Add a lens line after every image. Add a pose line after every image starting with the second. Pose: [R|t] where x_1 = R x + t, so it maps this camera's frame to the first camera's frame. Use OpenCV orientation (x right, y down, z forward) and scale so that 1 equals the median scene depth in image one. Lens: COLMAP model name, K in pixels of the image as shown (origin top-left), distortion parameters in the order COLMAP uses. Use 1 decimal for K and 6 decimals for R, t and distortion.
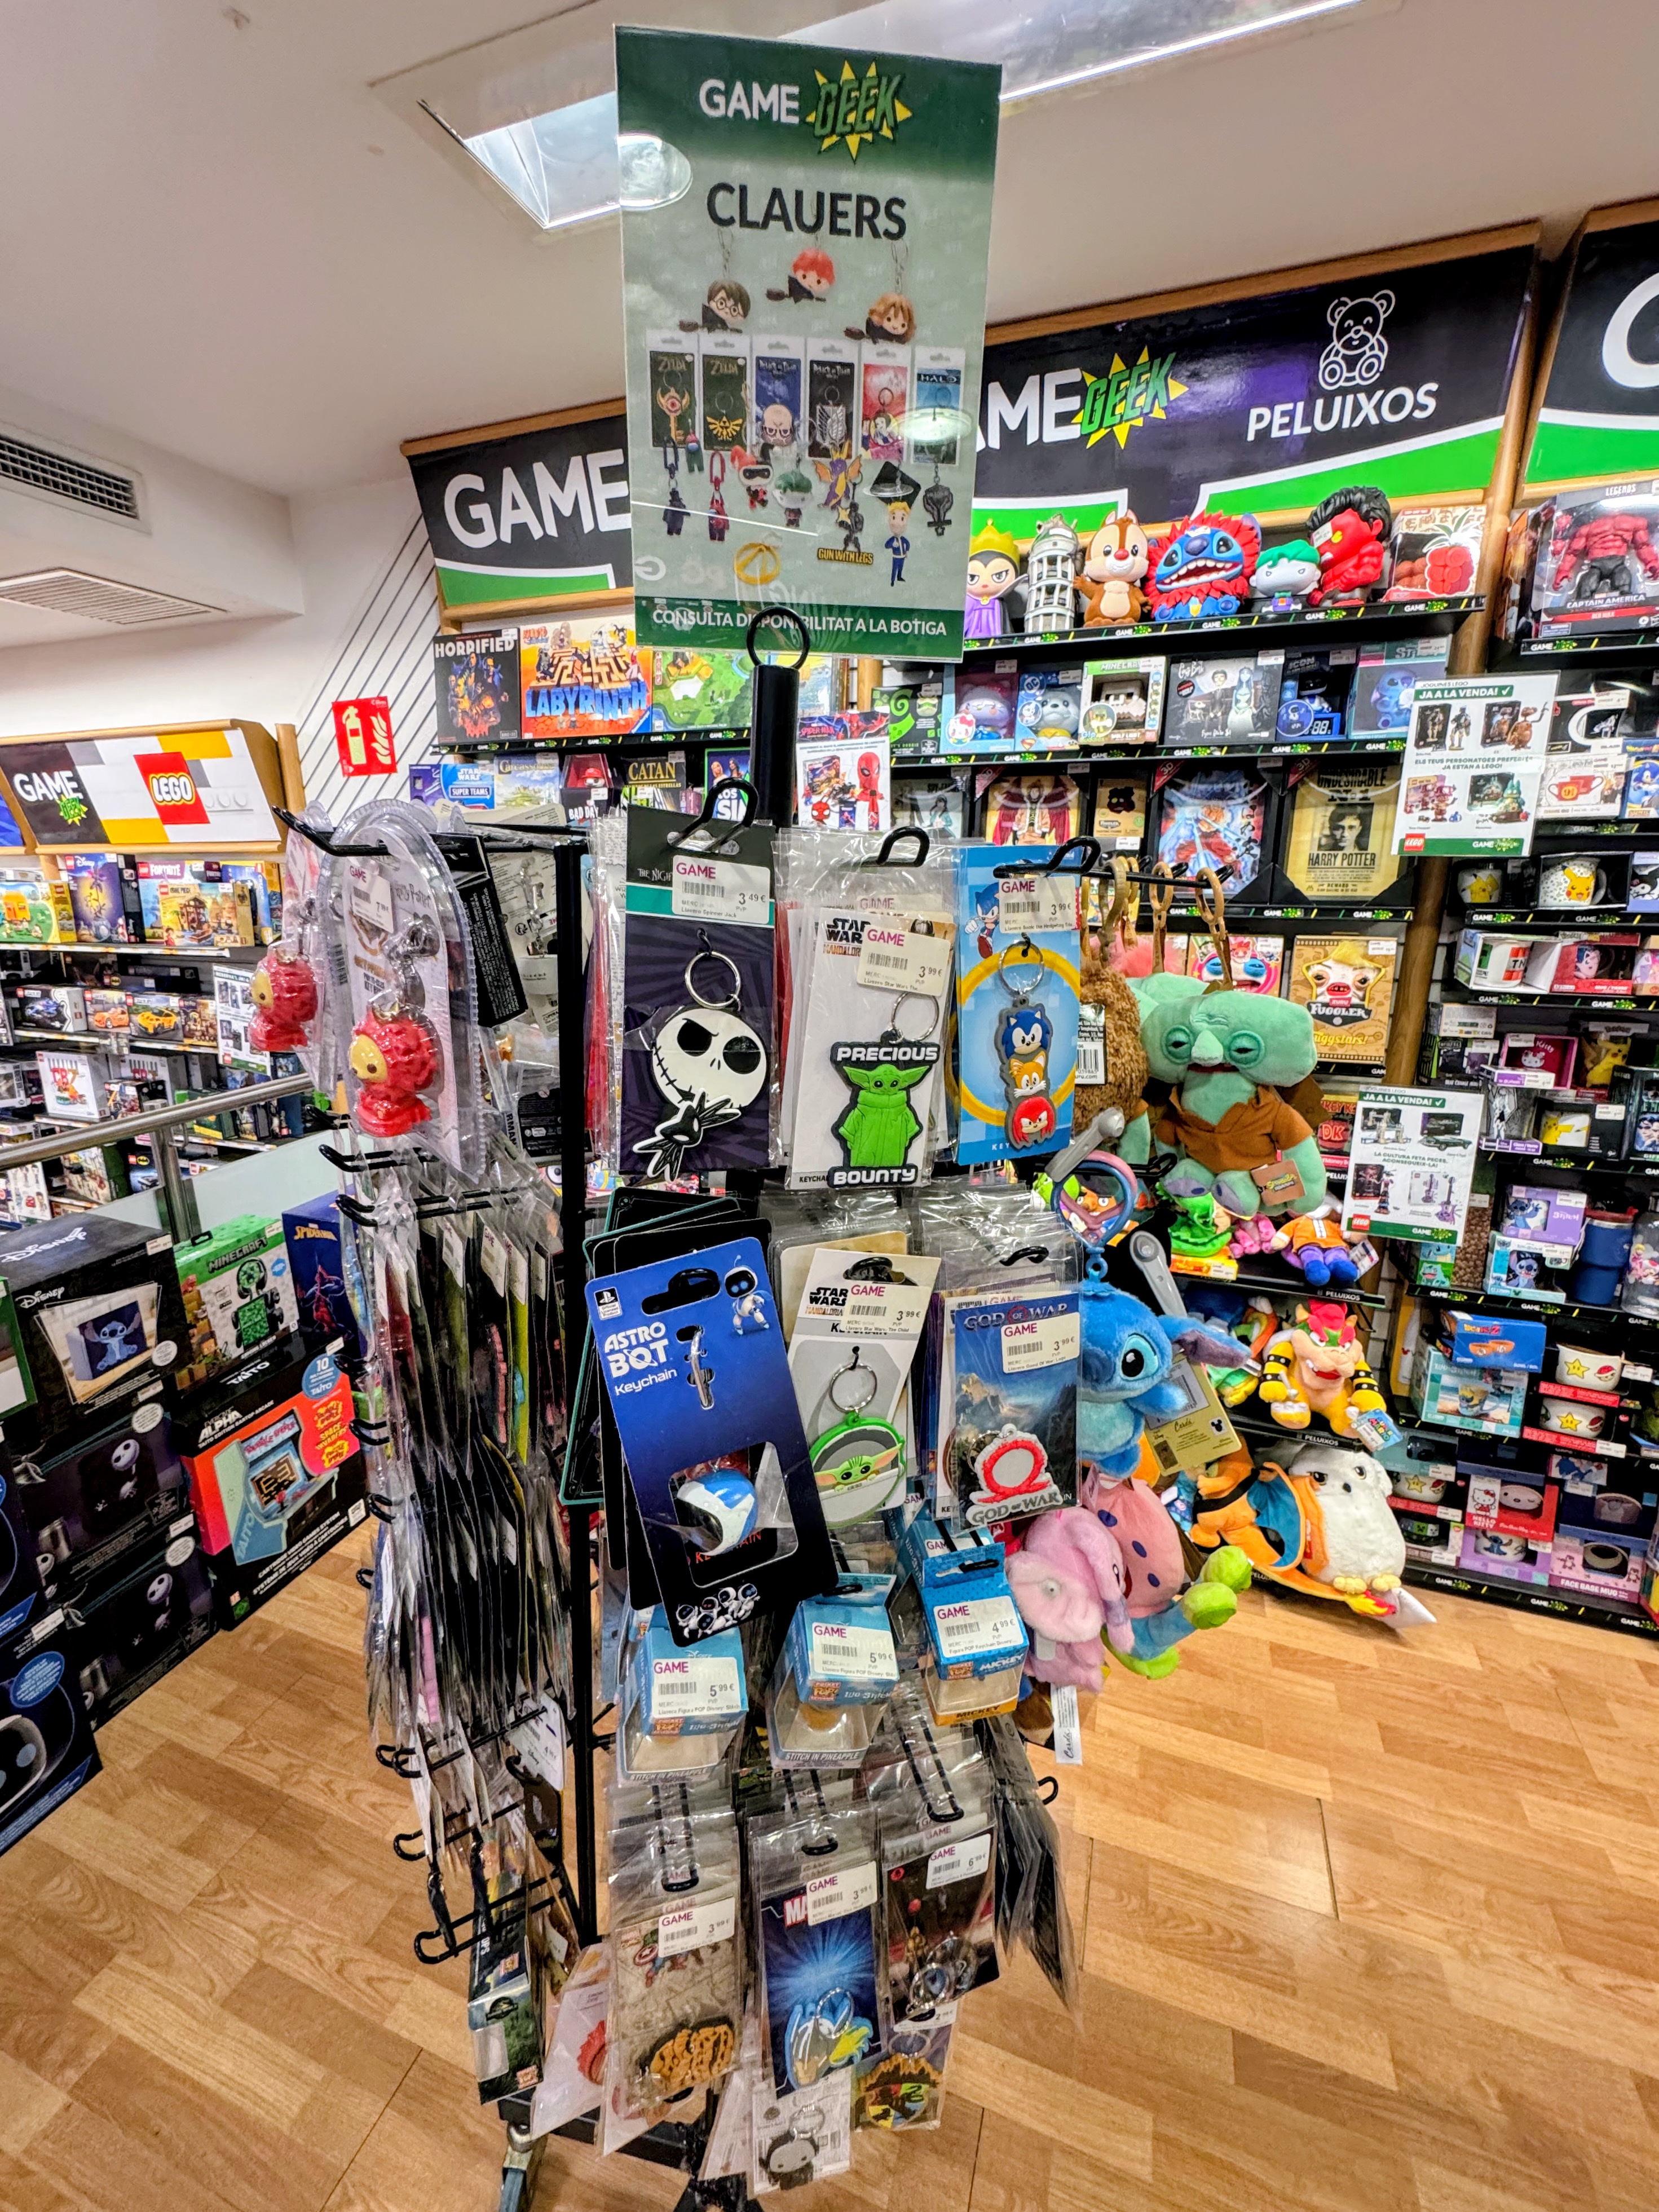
lens RADIAL K [[895.8, 0, 838.9], [0, 895.8, 1111.3], [0, 0, 1]] dist [-0.005309, 0.001241]
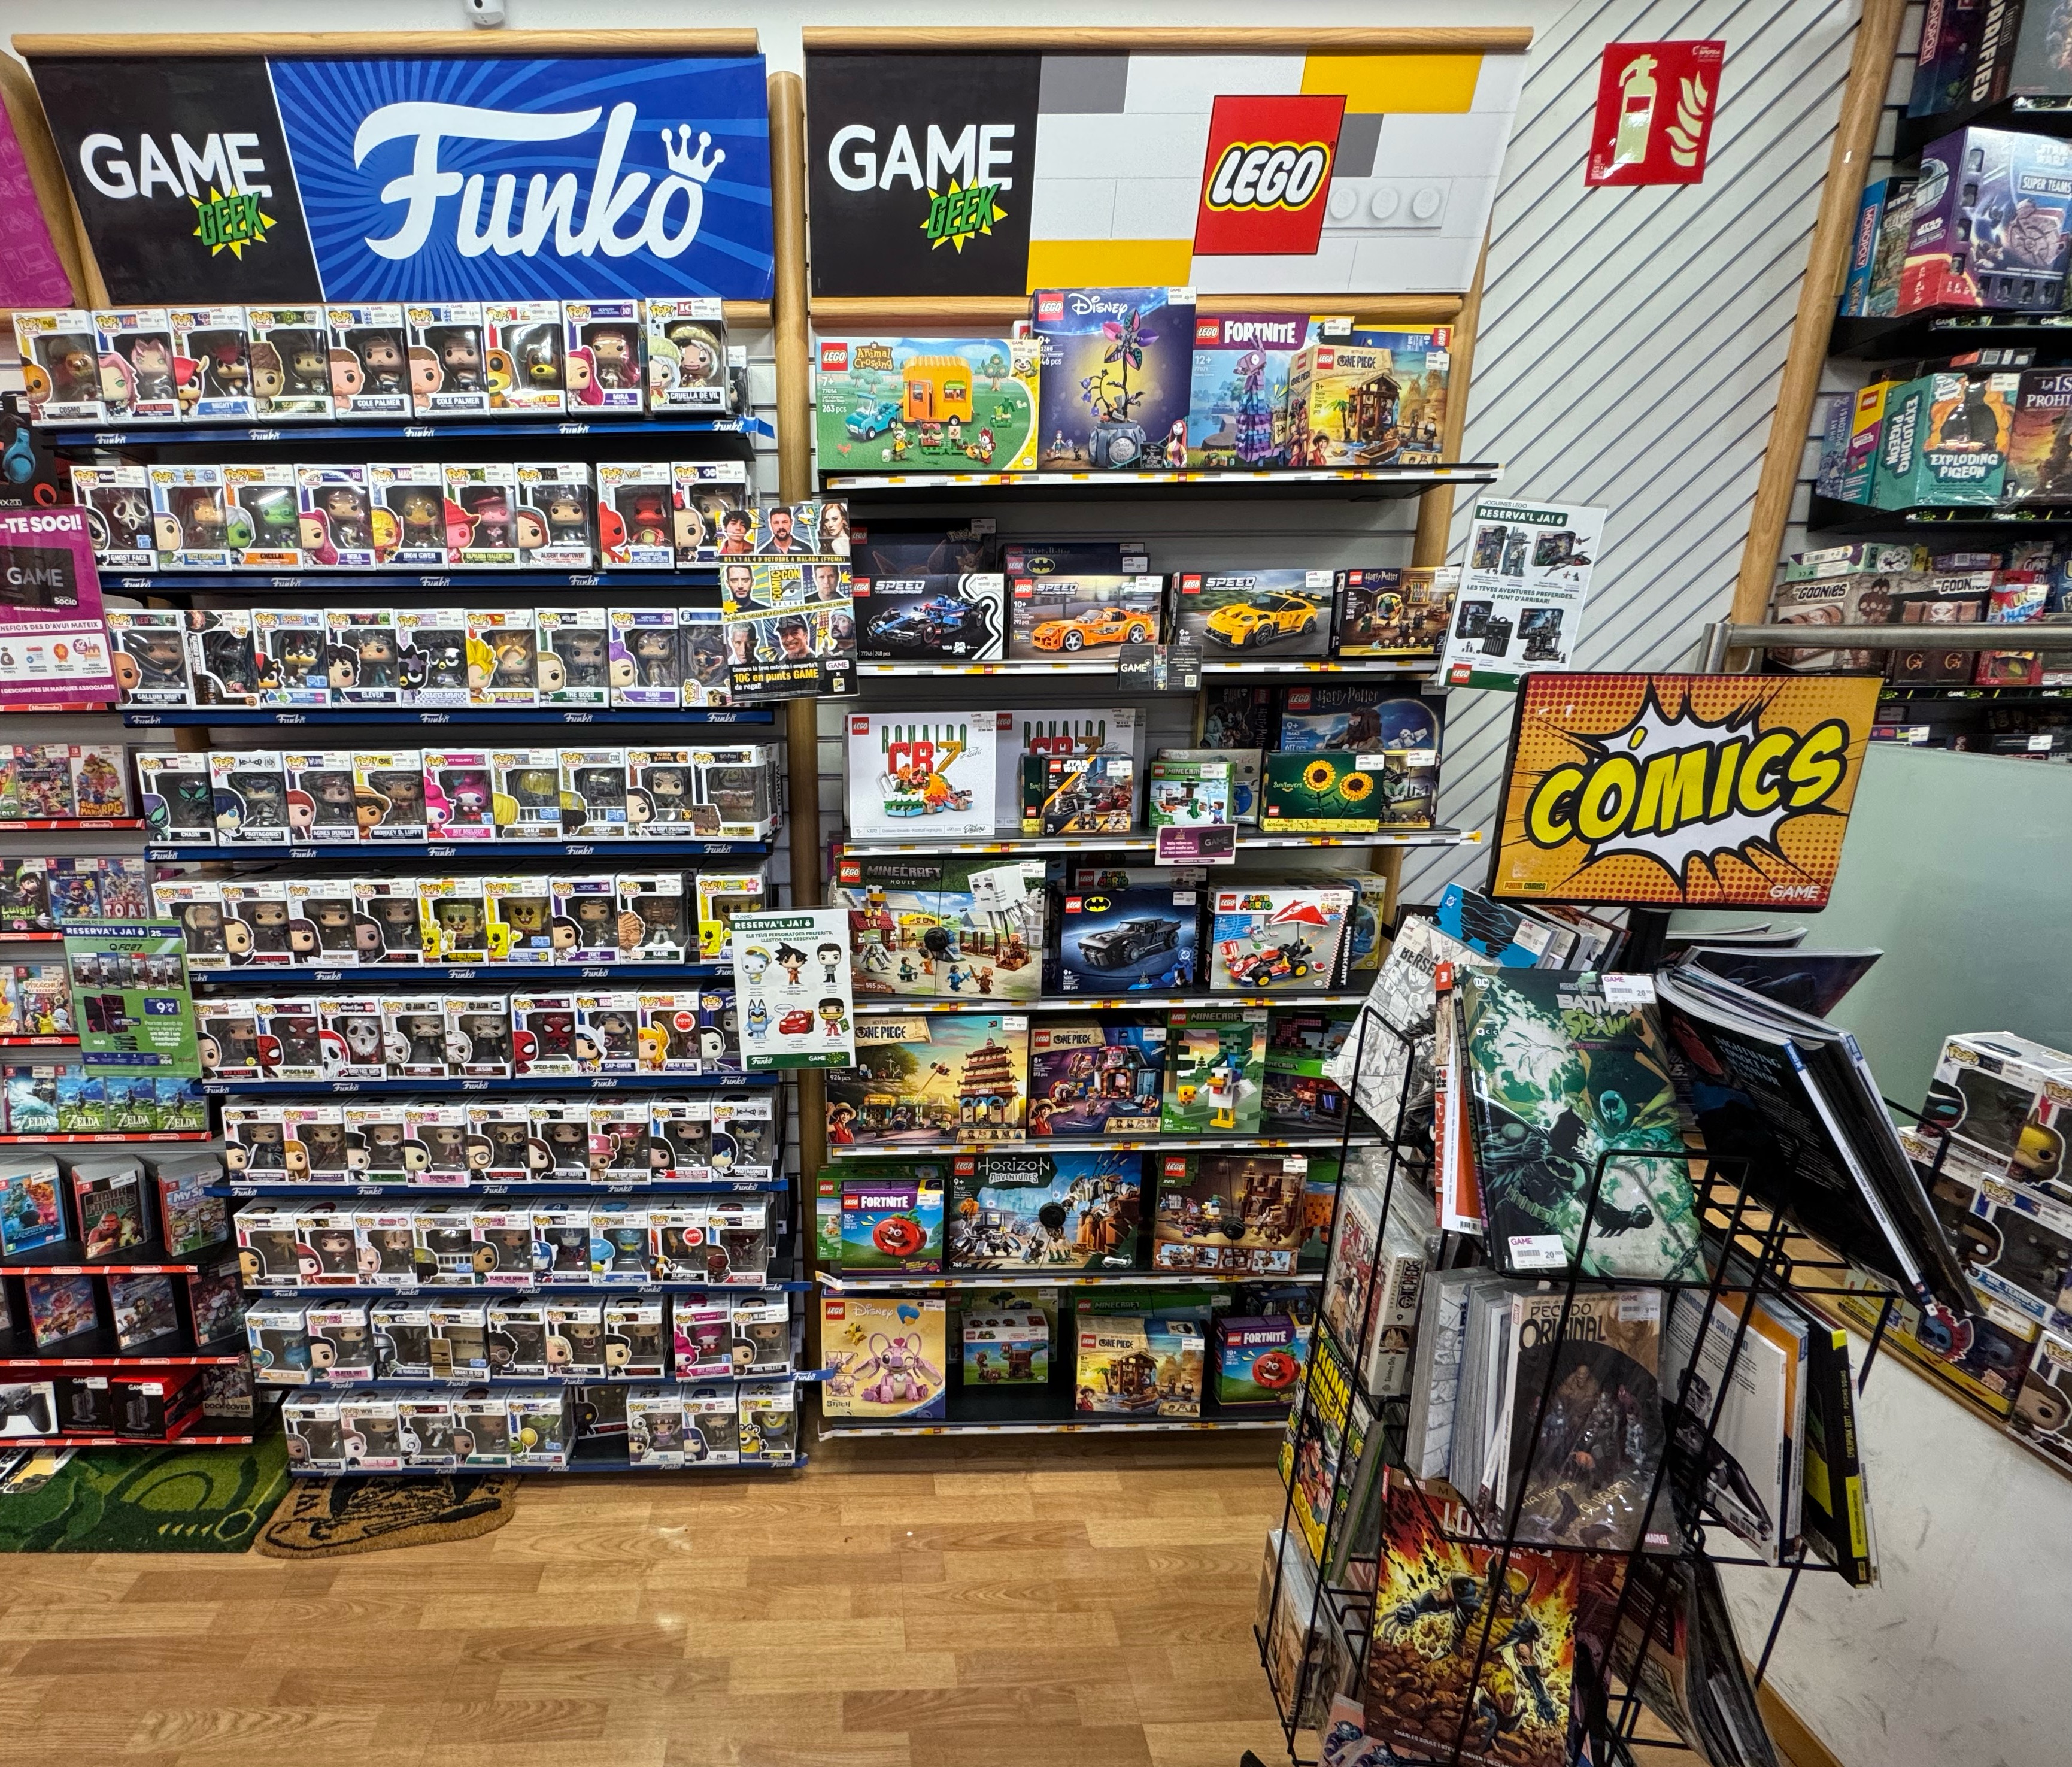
lens RADIAL K [[916.7, 0, 1030.5], [0, 916.7, 898.6], [0, 0, 1]] dist [-0.000388, -0.001069]
pose [[0.946373, -0.093167, 0.309350, -1.116006], [0.093504, 0.995524, 0.013771, 0.045440], [-0.309248, 0.015892, 0.950849, 0.545987]]
